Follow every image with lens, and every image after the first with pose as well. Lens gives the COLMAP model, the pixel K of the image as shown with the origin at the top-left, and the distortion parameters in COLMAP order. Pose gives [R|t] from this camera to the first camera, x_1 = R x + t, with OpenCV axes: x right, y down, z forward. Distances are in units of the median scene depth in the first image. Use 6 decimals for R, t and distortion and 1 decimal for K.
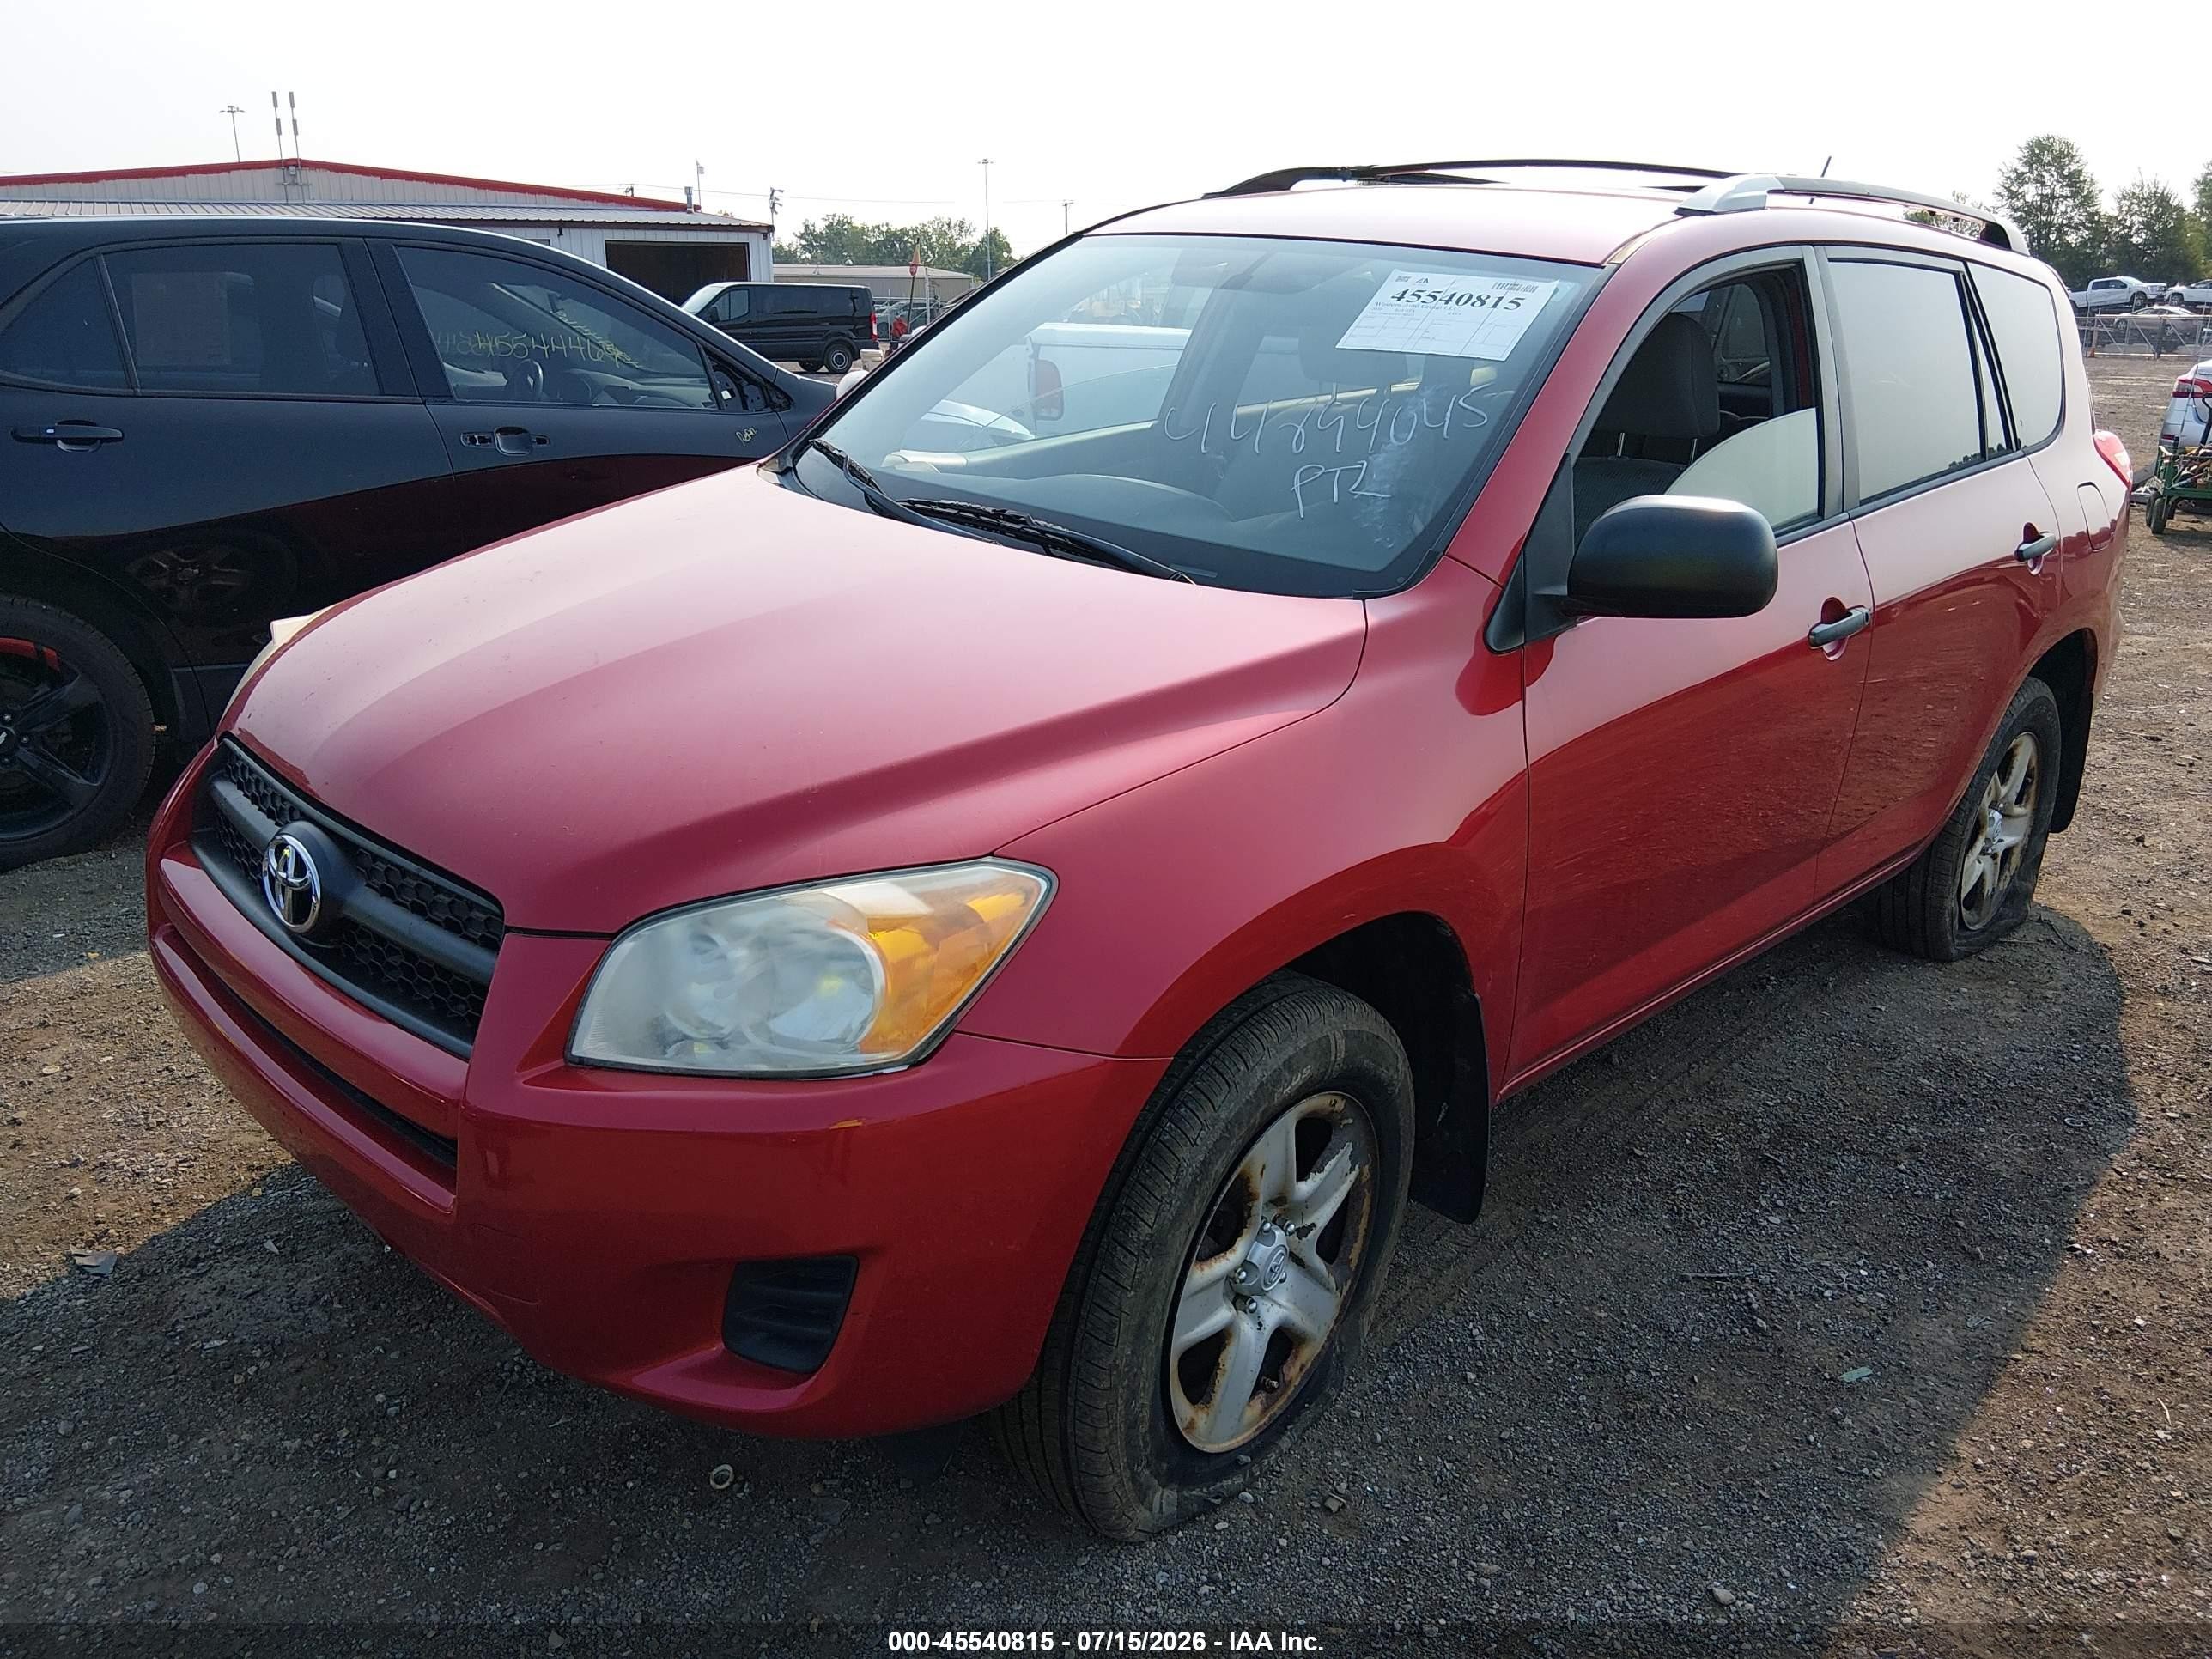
lens RADIAL K [[1686.3, 0, 1108.1], [0, 1686.3, 837.4], [0, 0, 1]] dist [0.117614, -0.214972]
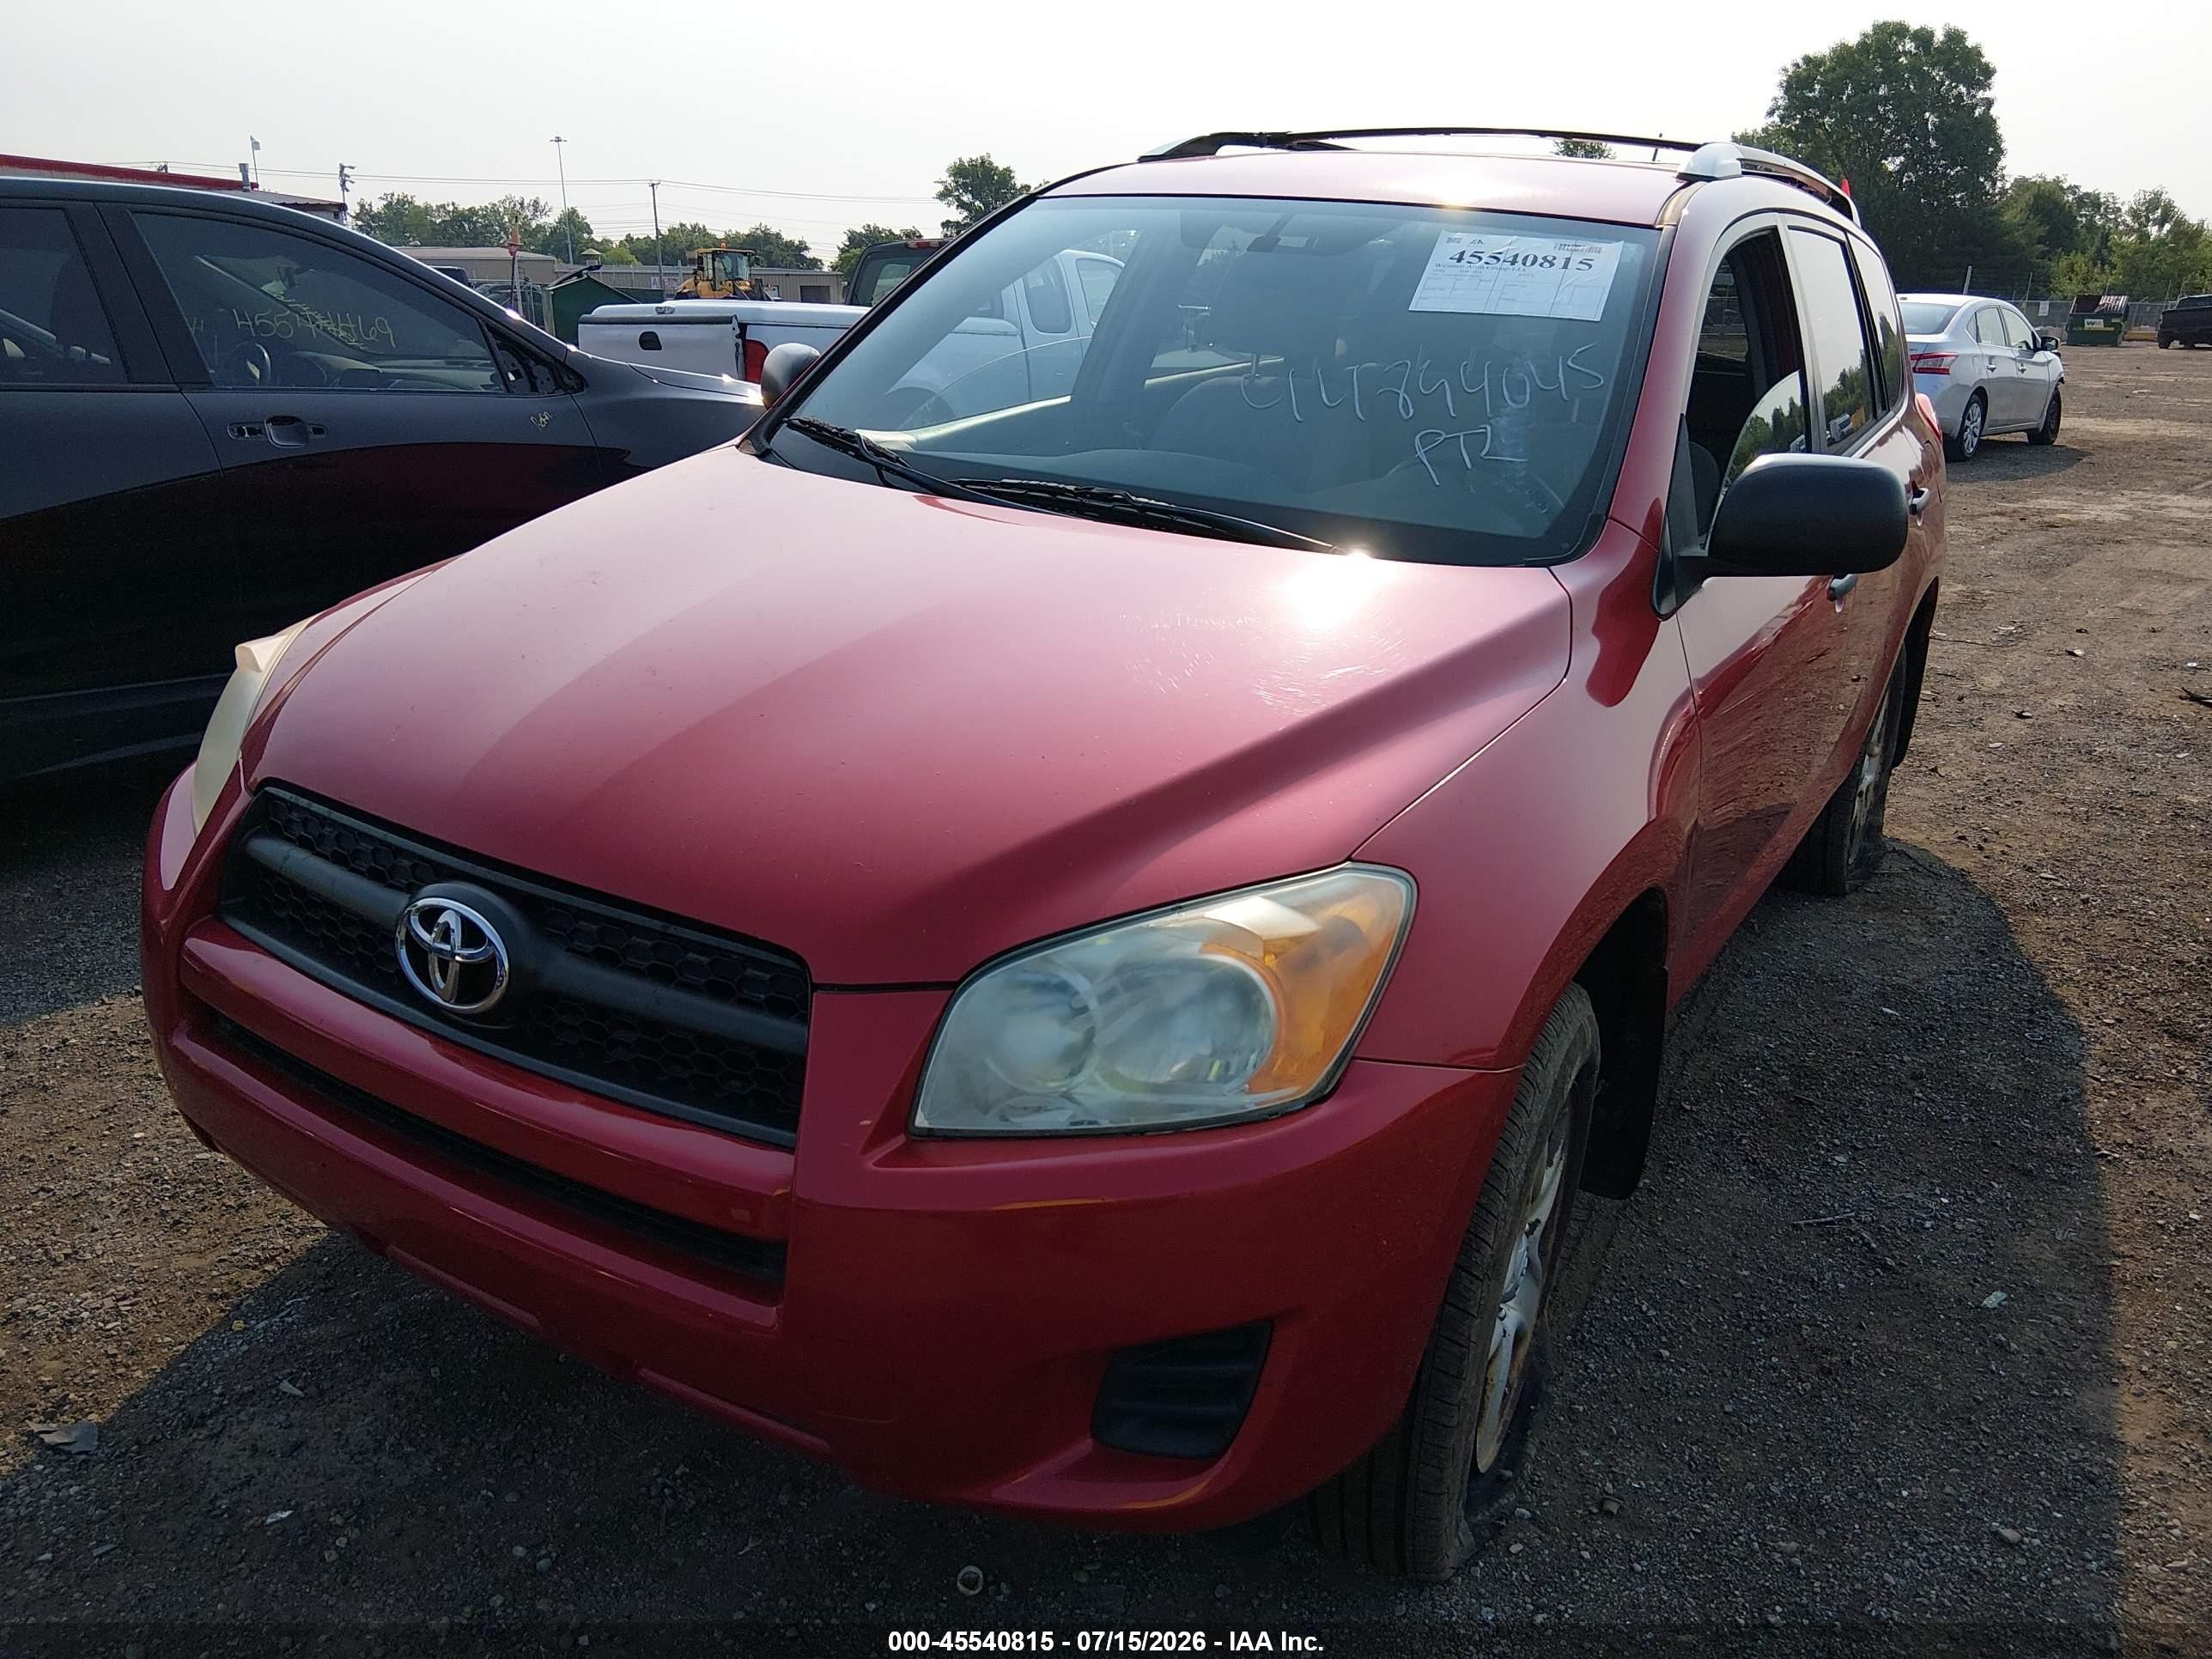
lens RADIAL K [[1694.2, 0, 1106.0], [0, 1694.2, 829.5], [0, 0, 1]] dist [0.063239, -0.114734]
pose [[0.974024, -0.068928, 0.215700, -0.264327], [0.068119, 0.997614, 0.011195, -0.016730], [-0.215957, 0.003789, 0.976396, 0.096882]]
